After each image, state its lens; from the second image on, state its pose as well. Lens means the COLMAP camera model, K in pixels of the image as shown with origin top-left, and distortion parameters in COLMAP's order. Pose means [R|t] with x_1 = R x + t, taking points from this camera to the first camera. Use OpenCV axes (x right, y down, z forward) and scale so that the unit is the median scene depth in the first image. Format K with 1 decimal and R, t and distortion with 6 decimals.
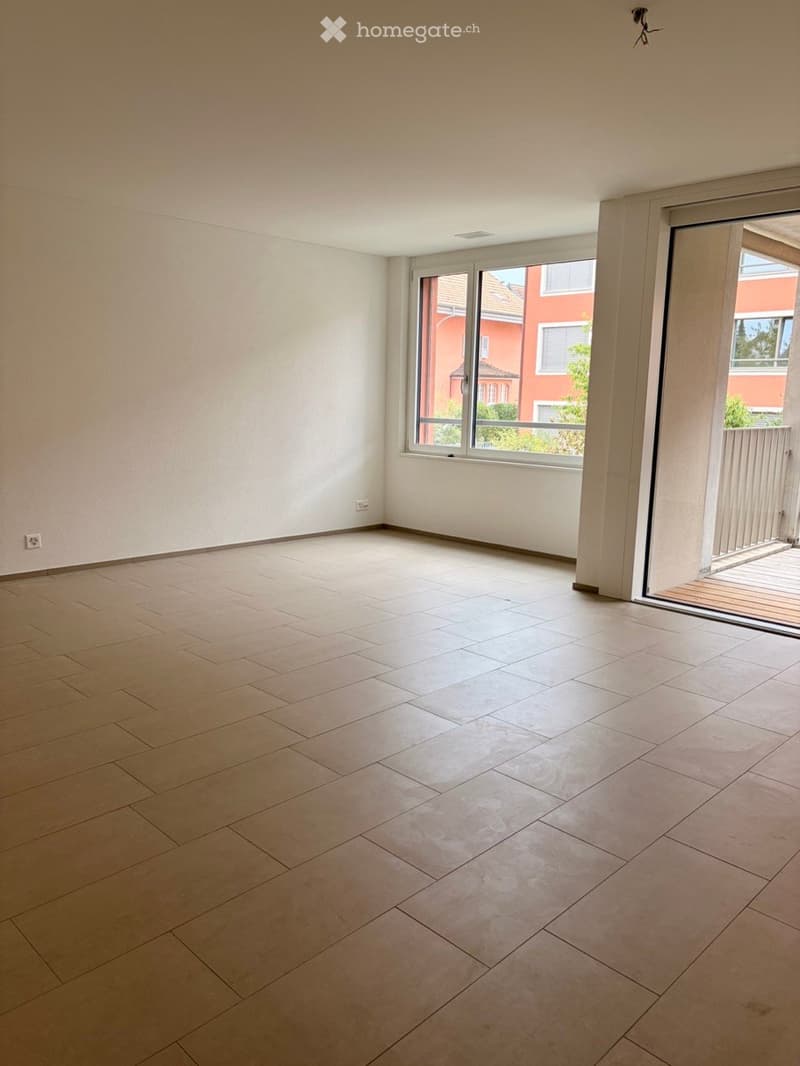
lens RADIAL K [[807.4, 0, 401.4], [0, 807.4, 540.2], [0, 0, 1]] dist [0.087185, -0.127089]
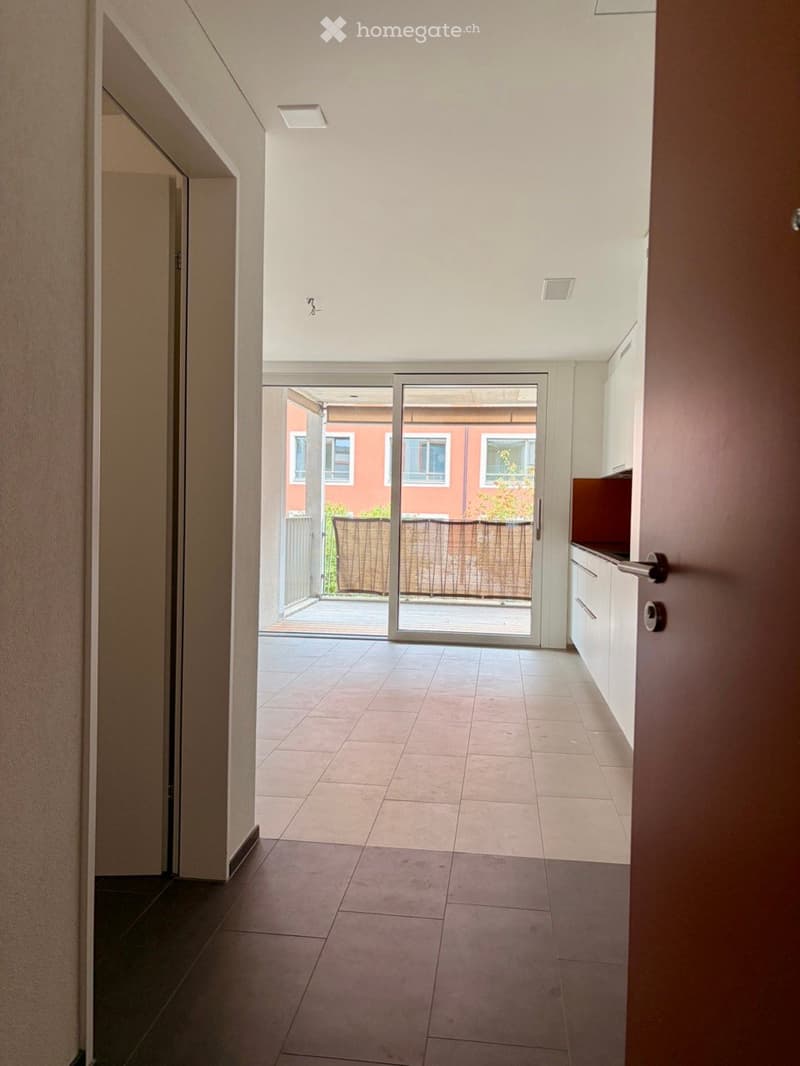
lens RADIAL K [[807.4, 0, 401.4], [0, 807.4, 540.2], [0, 0, 1]] dist [0.087185, -0.127089]
pose [[0.793342, -0.029191, 0.608076, -0.327951], [0.107392, 0.989896, -0.092592, 0.062235], [-0.599229, 0.138759, 0.788460, -0.266827]]
